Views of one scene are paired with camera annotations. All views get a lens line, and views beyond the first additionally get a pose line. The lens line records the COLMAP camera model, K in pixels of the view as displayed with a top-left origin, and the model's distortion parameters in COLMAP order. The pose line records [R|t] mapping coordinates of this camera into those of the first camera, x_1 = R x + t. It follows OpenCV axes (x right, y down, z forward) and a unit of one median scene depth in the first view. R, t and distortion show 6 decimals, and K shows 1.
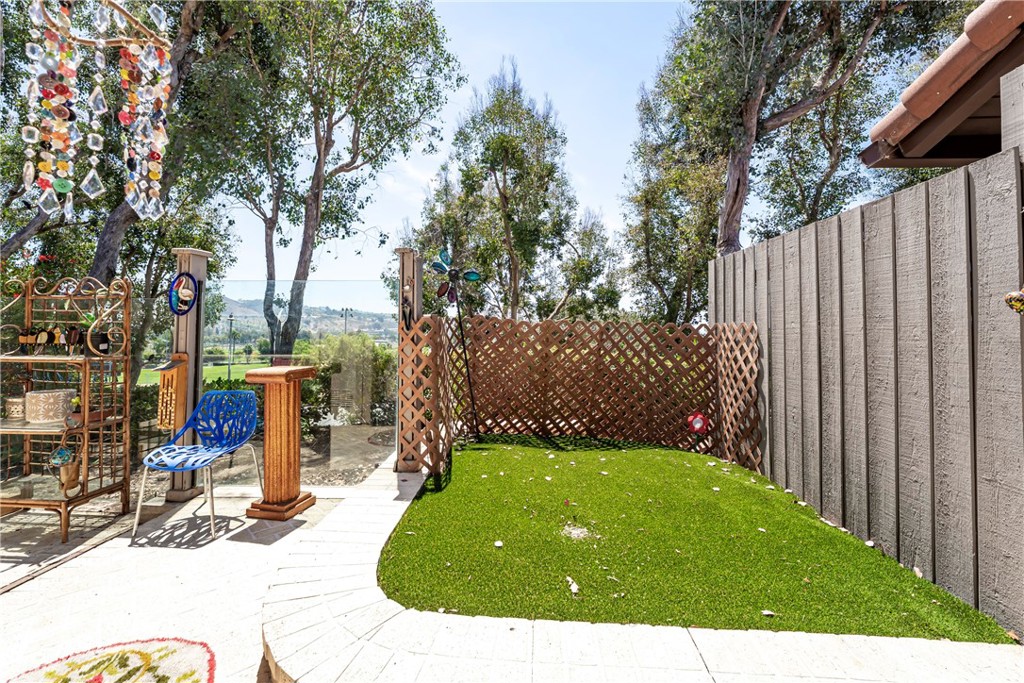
lens RADIAL K [[429.1, 0, 510.8], [0, 429.1, 316.5], [0, 0, 1]] dist [-0.010958, 0.003779]
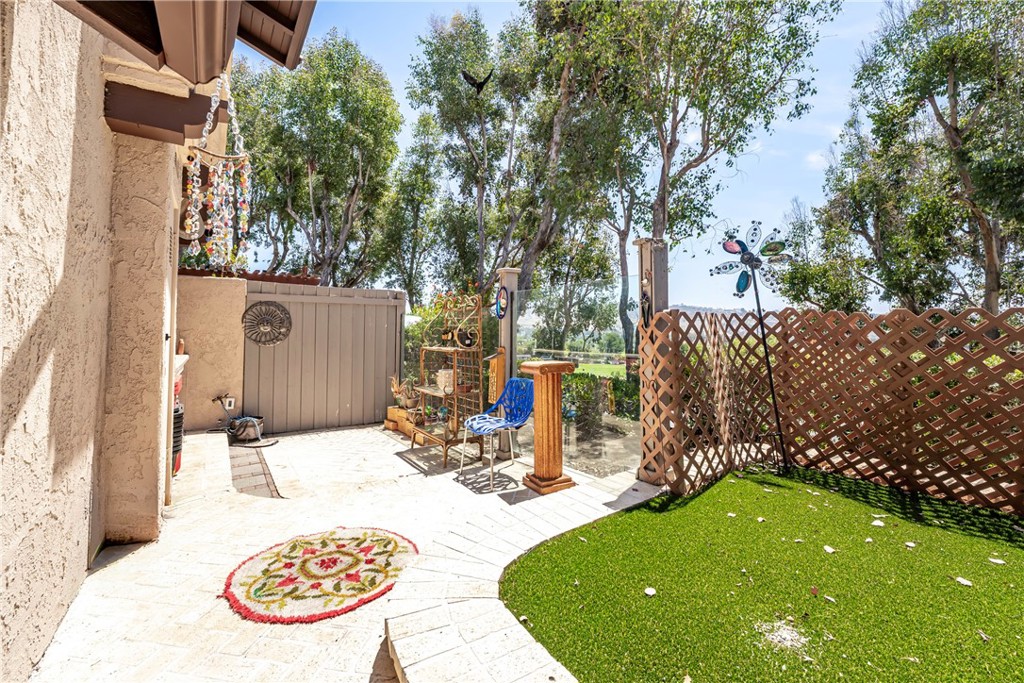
lens RADIAL K [[429.1, 0, 510.8], [0, 429.1, 316.5], [0, 0, 1]] dist [-0.010958, 0.003779]
pose [[0.615179, -0.035376, -0.787593, 0.123761], [0.029120, 0.999331, -0.022142, 0.008390], [0.787849, -0.009314, 0.615798, 0.084710]]
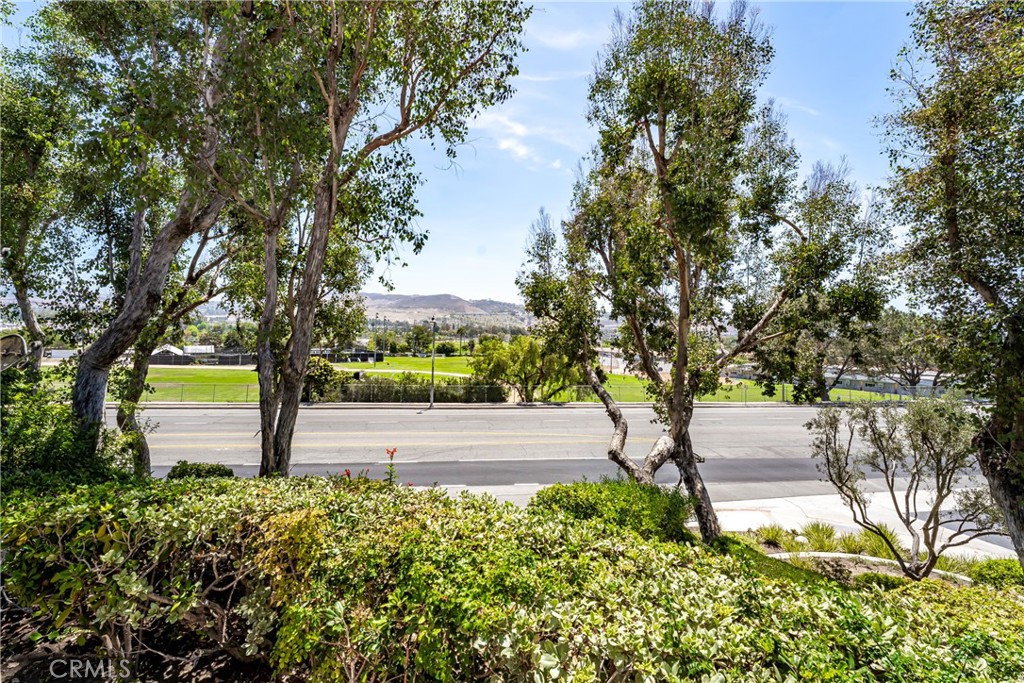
lens RADIAL K [[422.8, 0, 511.8], [0, 422.8, 321.4], [0, 0, 1]] dist [-0.015199, 0.000103]
pose [[0.884917, 0.008532, -0.465670, 0.149882], [-0.000176, 0.999838, 0.017984, -0.063916], [0.465749, -0.015833, 0.884775, 0.534820]]
